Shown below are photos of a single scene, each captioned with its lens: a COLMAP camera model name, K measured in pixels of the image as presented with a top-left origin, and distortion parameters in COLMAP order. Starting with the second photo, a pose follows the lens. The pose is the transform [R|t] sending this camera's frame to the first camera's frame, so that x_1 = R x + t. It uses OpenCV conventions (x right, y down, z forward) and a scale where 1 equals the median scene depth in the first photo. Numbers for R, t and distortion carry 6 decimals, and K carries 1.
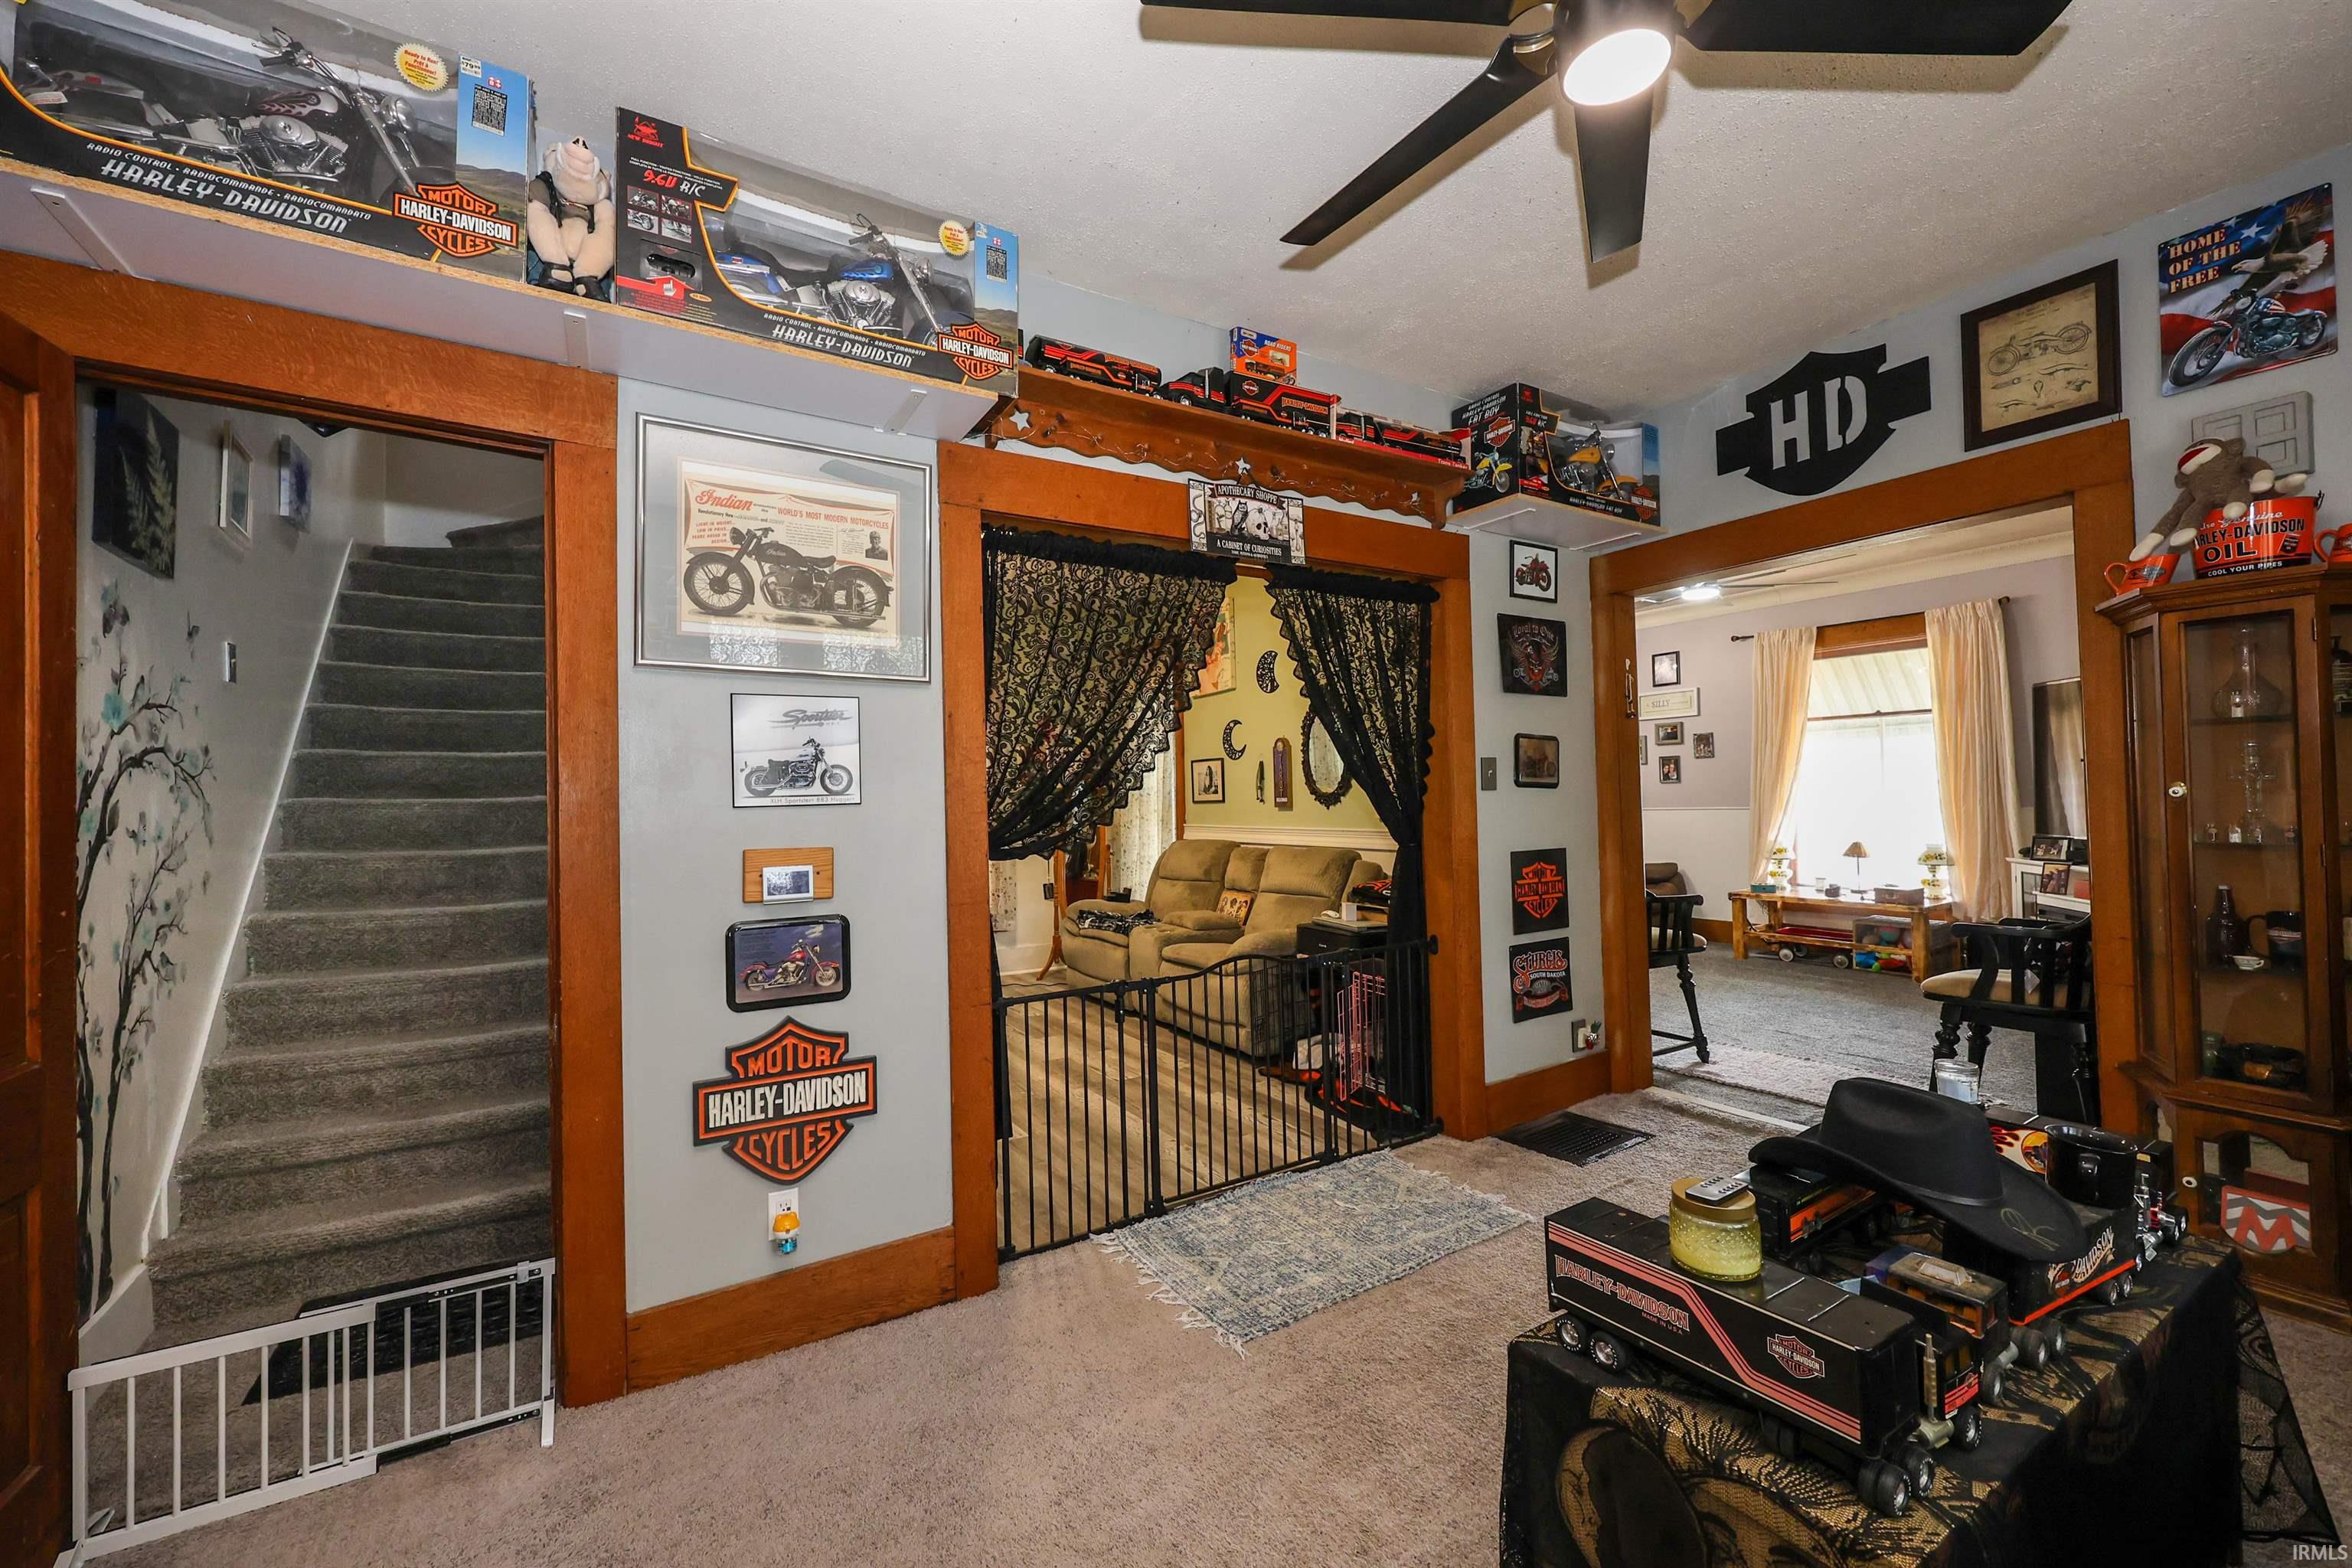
lens RADIAL K [[934.6, 0, 1169.0], [0, 934.6, 783.2], [0, 0, 1]] dist [0.000523, 0.000059]
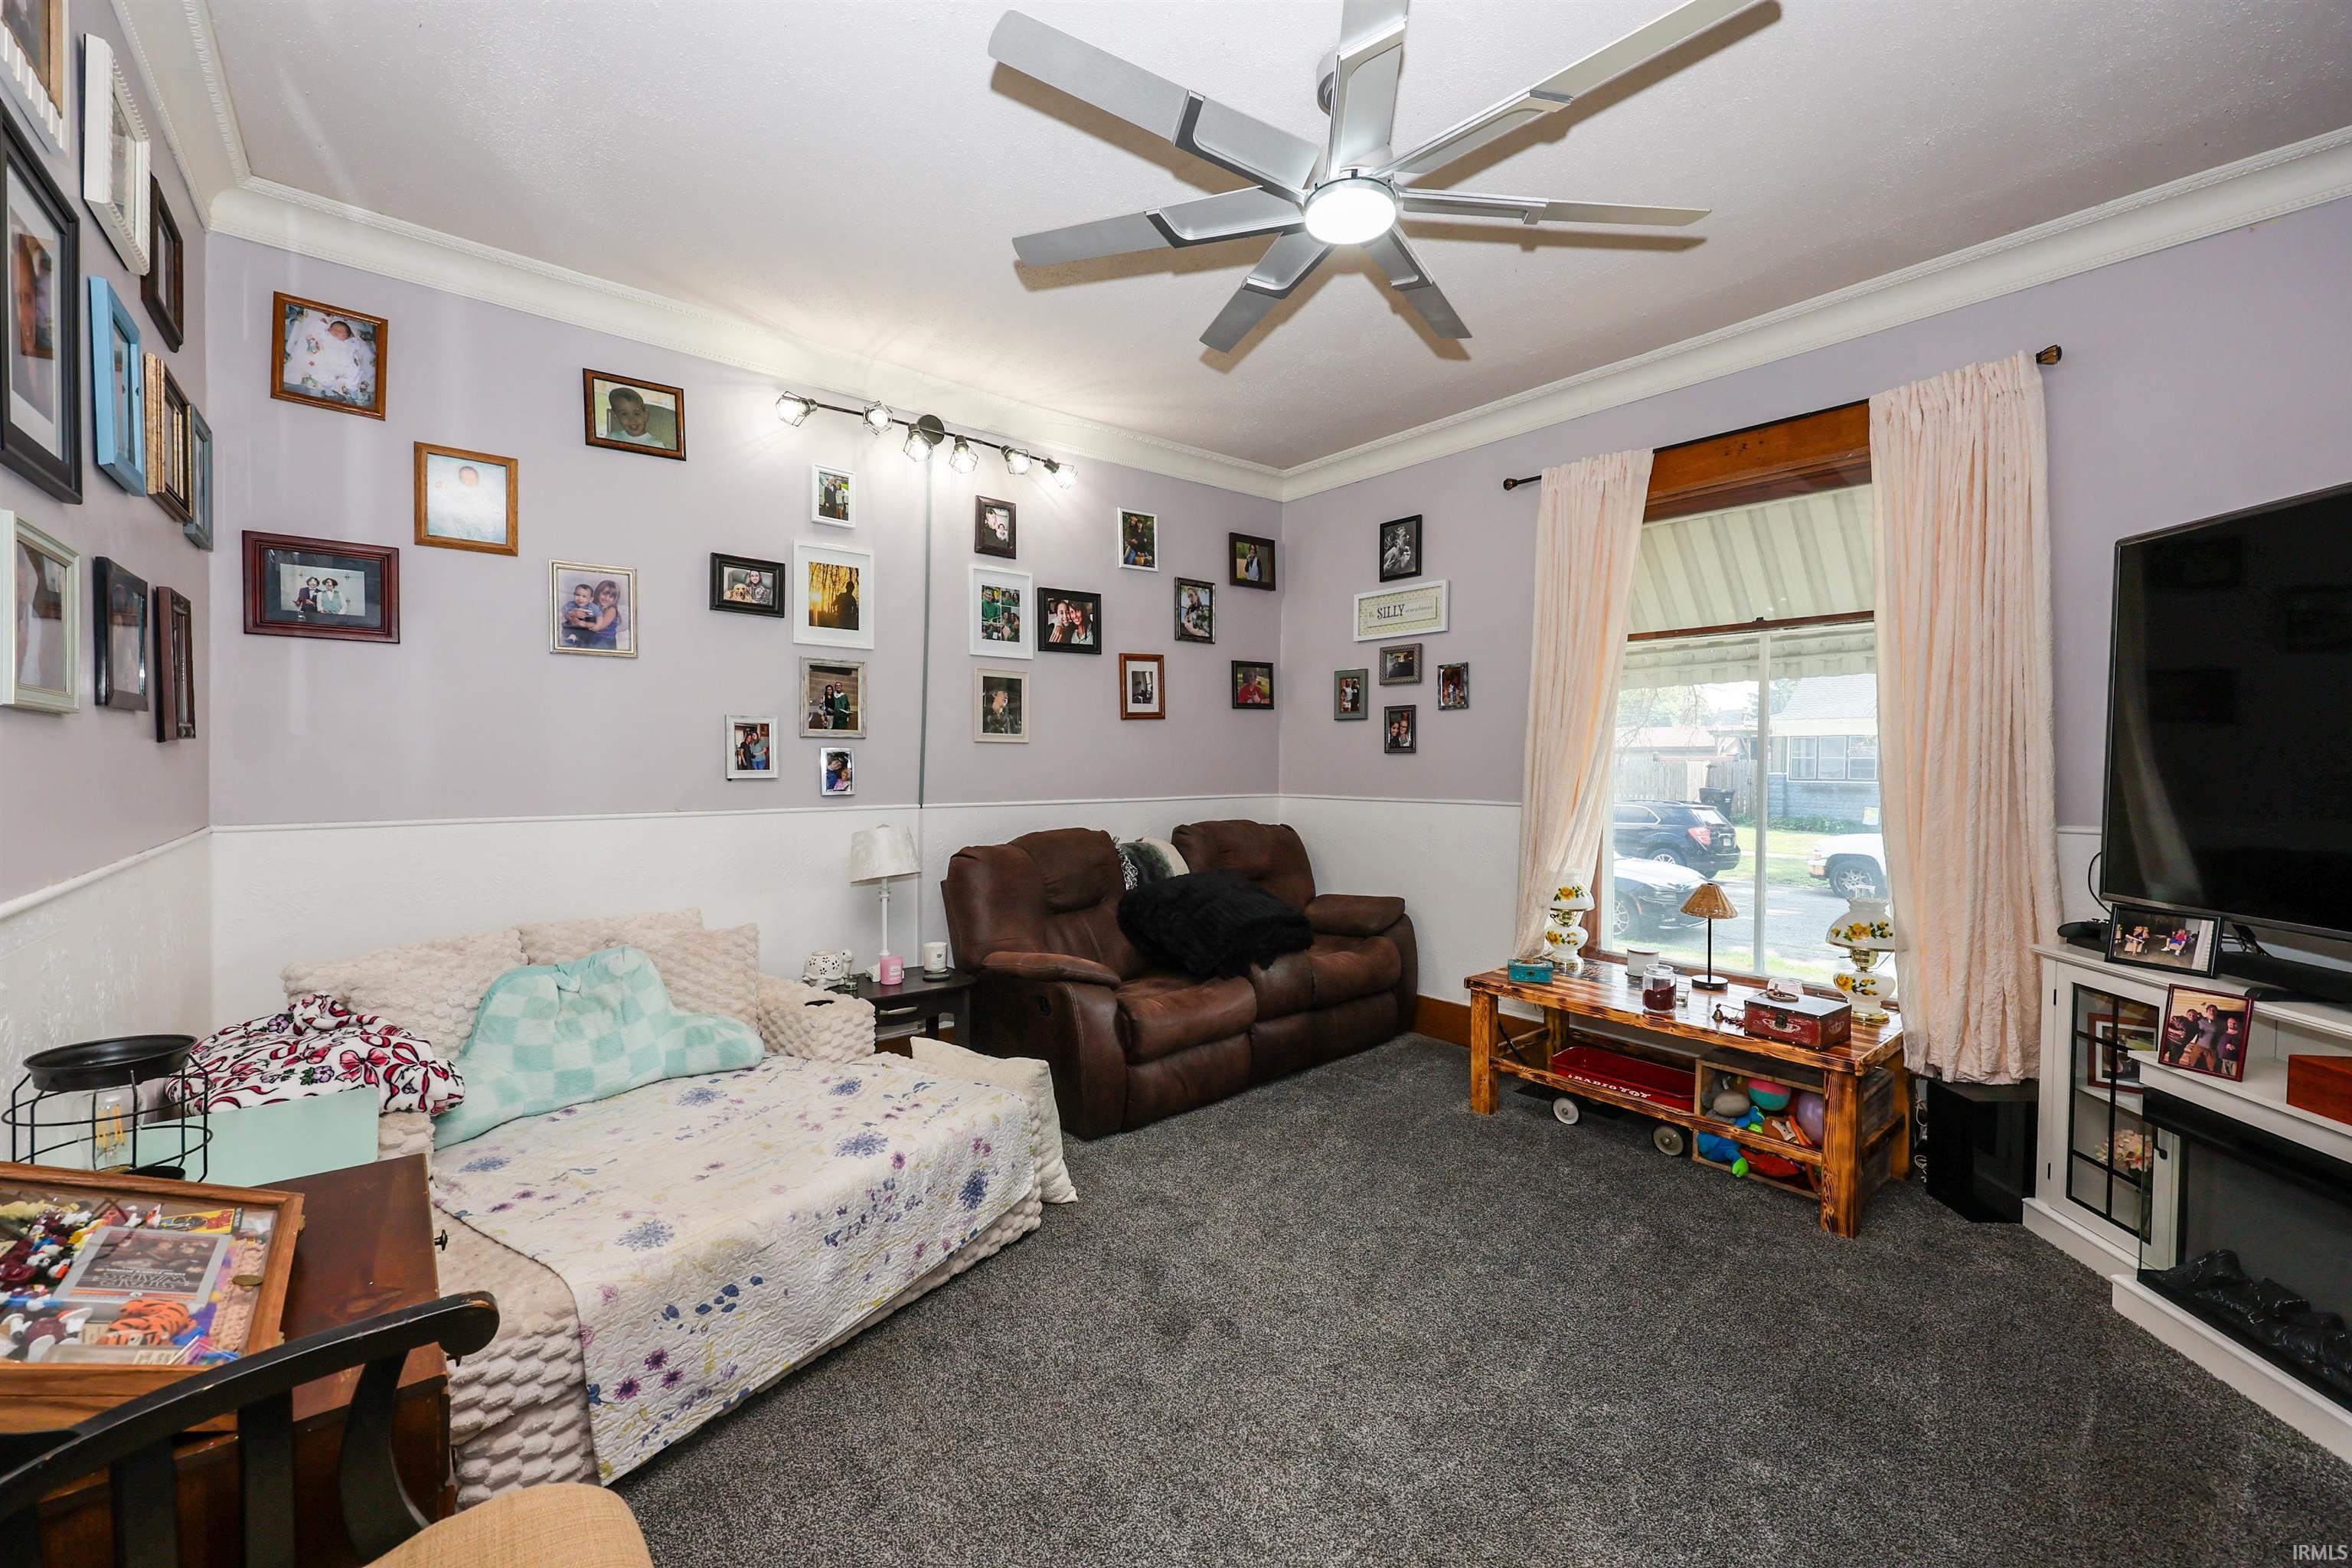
lens RADIAL K [[934.6, 0, 1179.4], [0, 934.6, 781.9], [0, 0, 1]] dist [0.000523, 0.000059]
pose [[0.989162, 0.022775, 0.145051, 0.373491], [-0.028440, 0.998907, 0.037098, -0.000547], [-0.144047, -0.040821, 0.988729, 0.535814]]
